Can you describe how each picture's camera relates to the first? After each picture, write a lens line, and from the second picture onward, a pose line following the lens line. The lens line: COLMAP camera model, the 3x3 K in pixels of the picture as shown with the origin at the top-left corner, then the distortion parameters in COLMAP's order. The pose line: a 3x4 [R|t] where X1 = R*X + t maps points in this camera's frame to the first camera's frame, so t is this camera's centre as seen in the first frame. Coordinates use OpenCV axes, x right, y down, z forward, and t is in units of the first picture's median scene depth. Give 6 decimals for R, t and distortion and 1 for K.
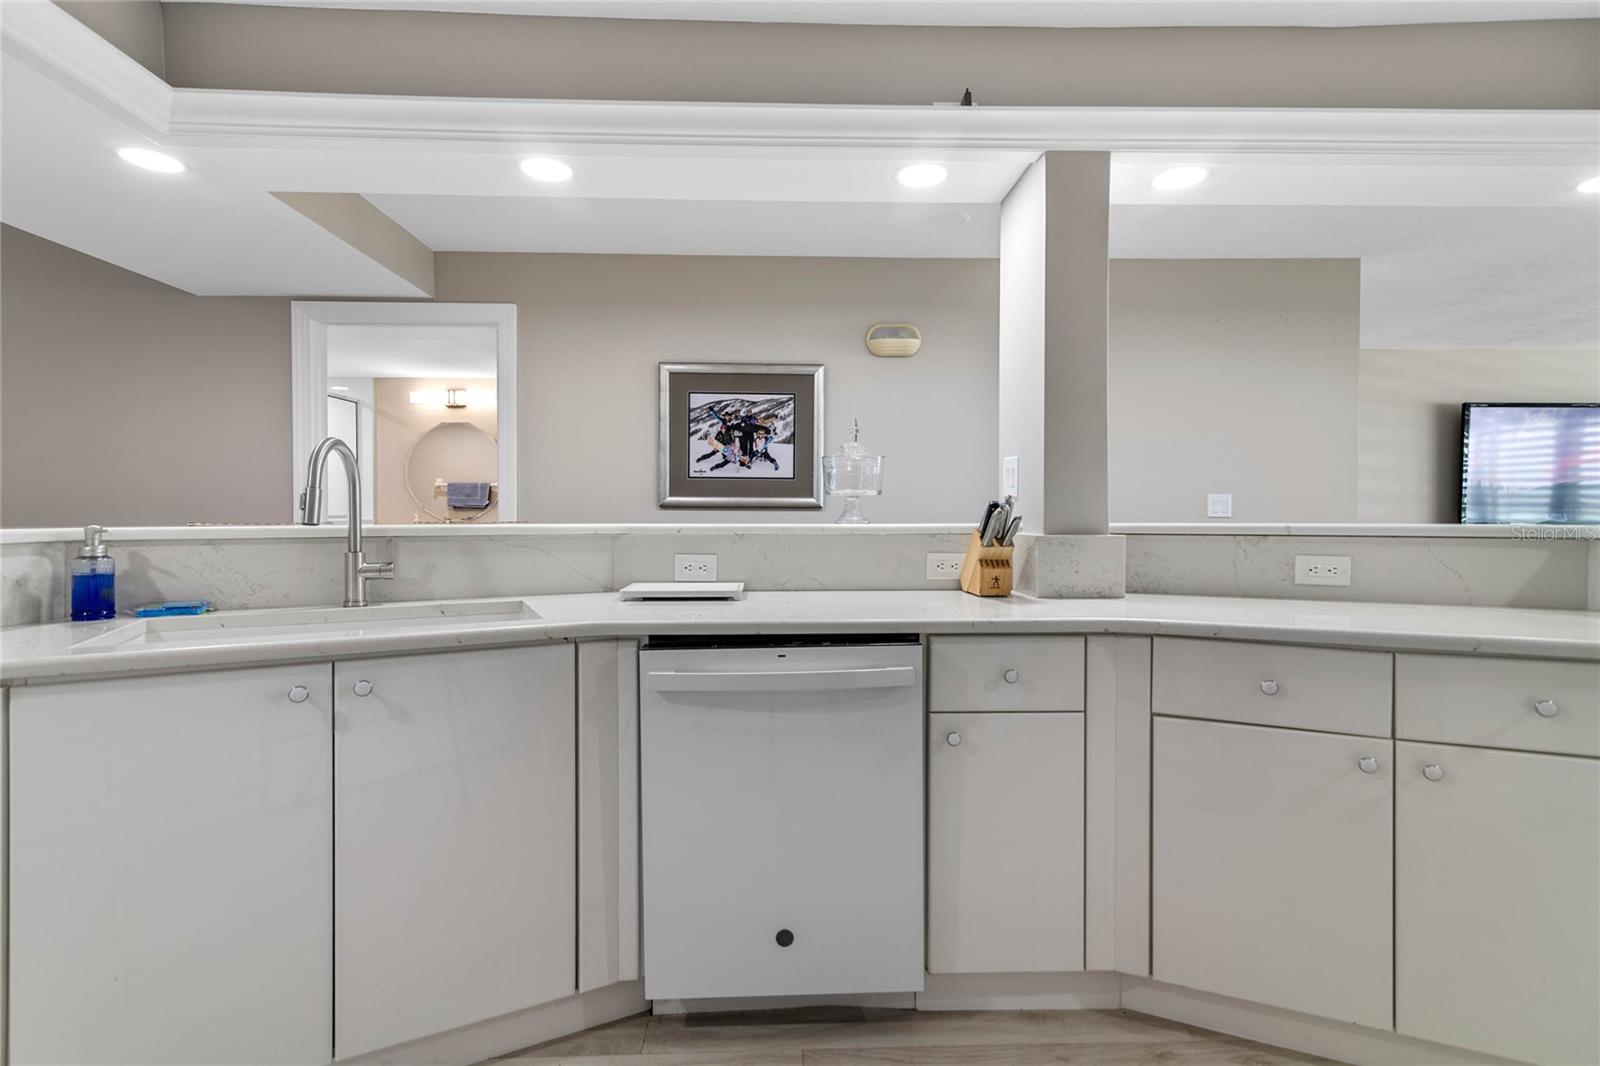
lens RADIAL K [[753.3, 0, 797.7], [0, 753.3, 522.3], [0, 0, 1]] dist [0.013134, -0.000335]
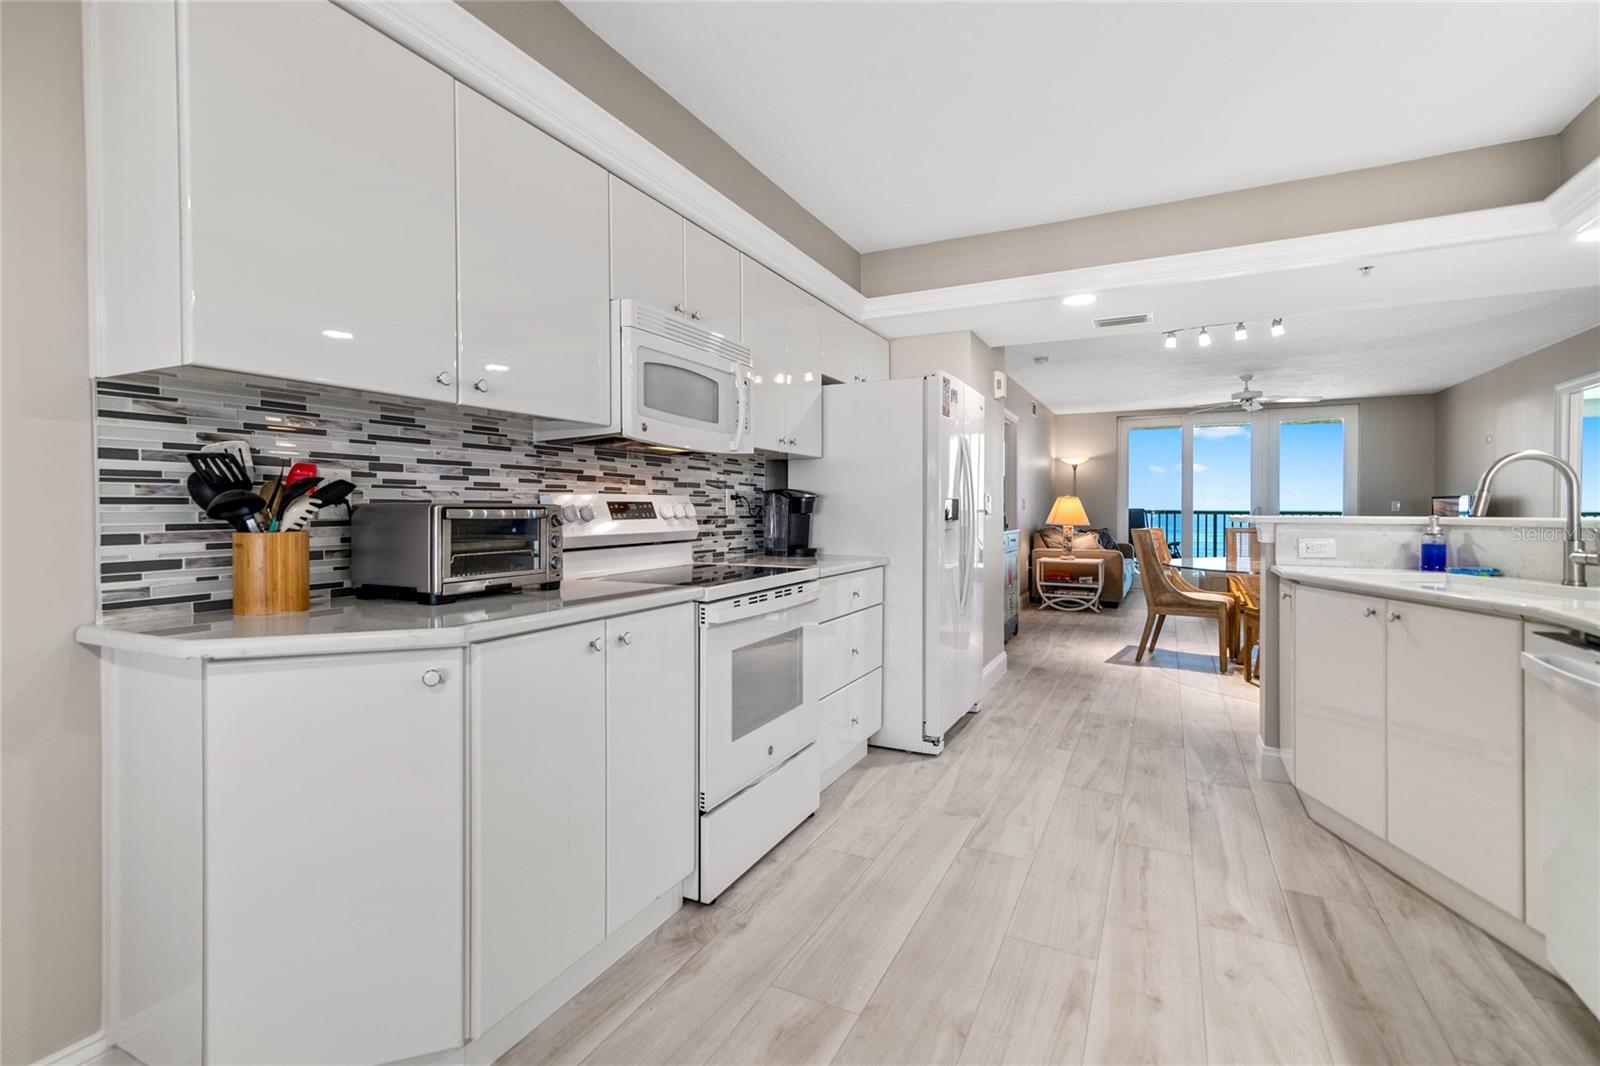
lens RADIAL K [[732.6, 0, 802.0], [0, 732.6, 524.7], [0, 0, 1]] dist [0.016444, -0.000371]
pose [[-0.470537, 0.021822, -0.882110, 0.938623], [-0.009846, 0.999502, 0.029978, -0.008805], [0.882325, 0.022791, -0.470088, 0.419544]]
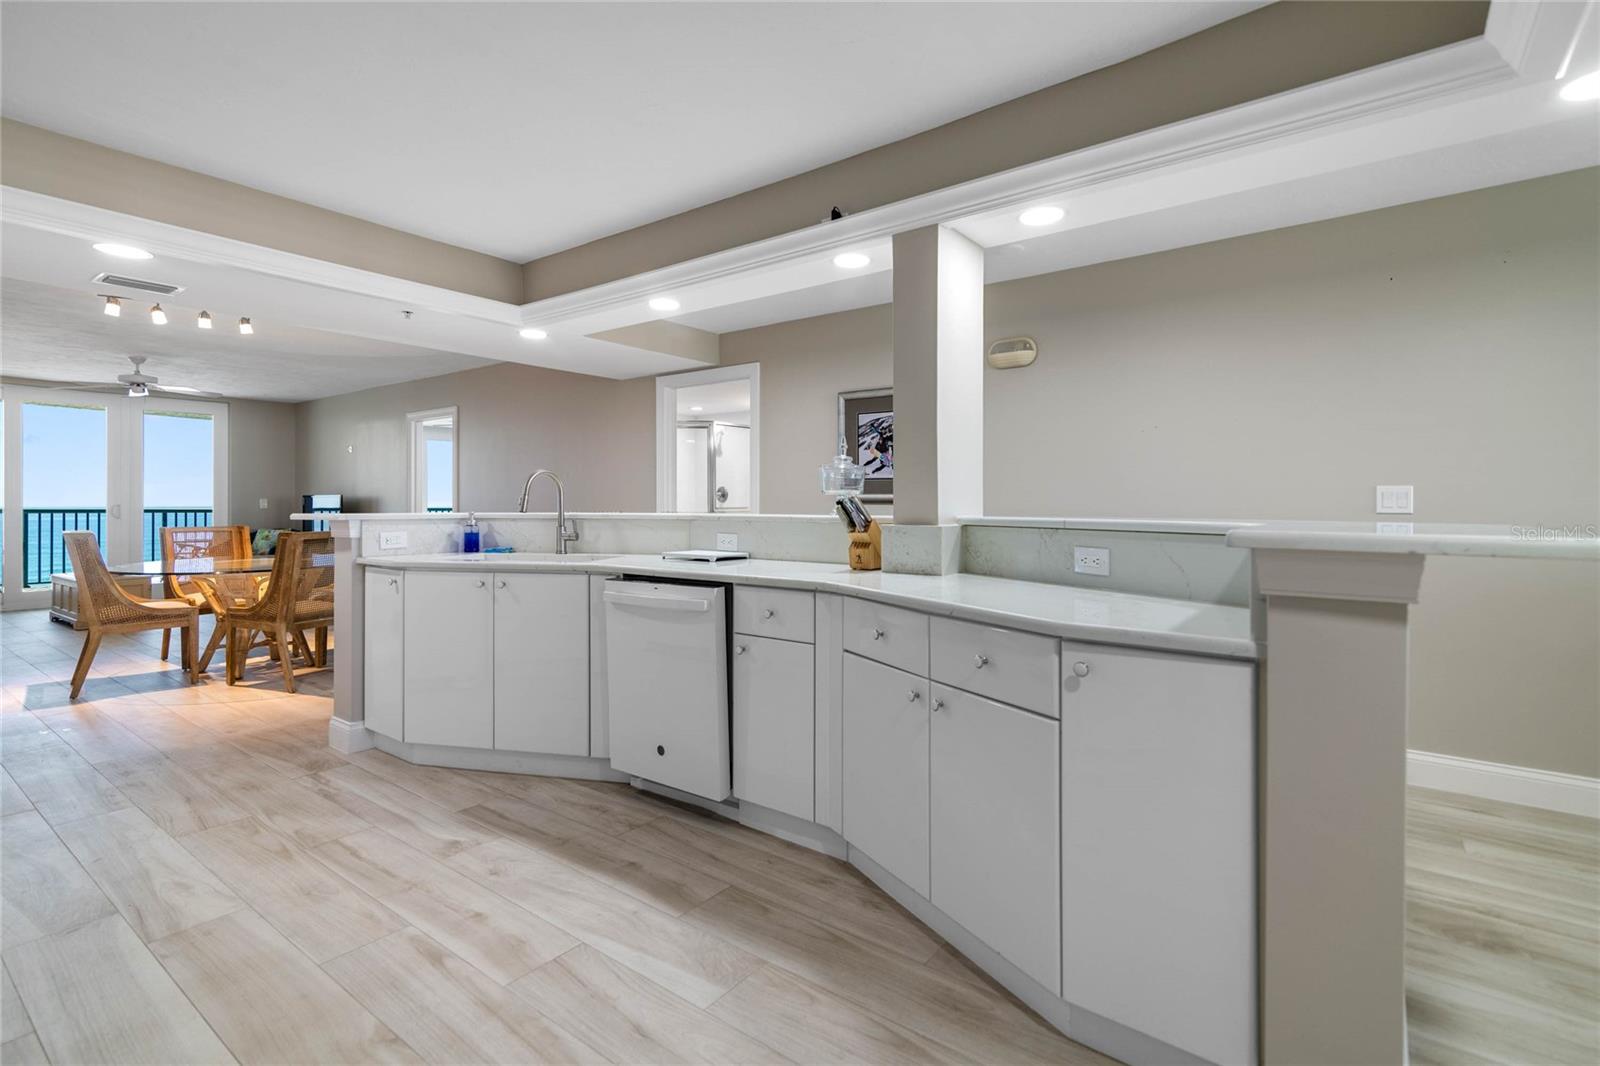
lens RADIAL K [[746.5, 0, 788.0], [0, 746.5, 503.7], [0, 0, 1]] dist [0.010519, 0.000123]
pose [[0.773514, 0.000826, -0.633779, 0.996513], [-0.009519, 0.999901, -0.010315, -0.004422], [0.633708, 0.014012, 0.773445, -0.121347]]
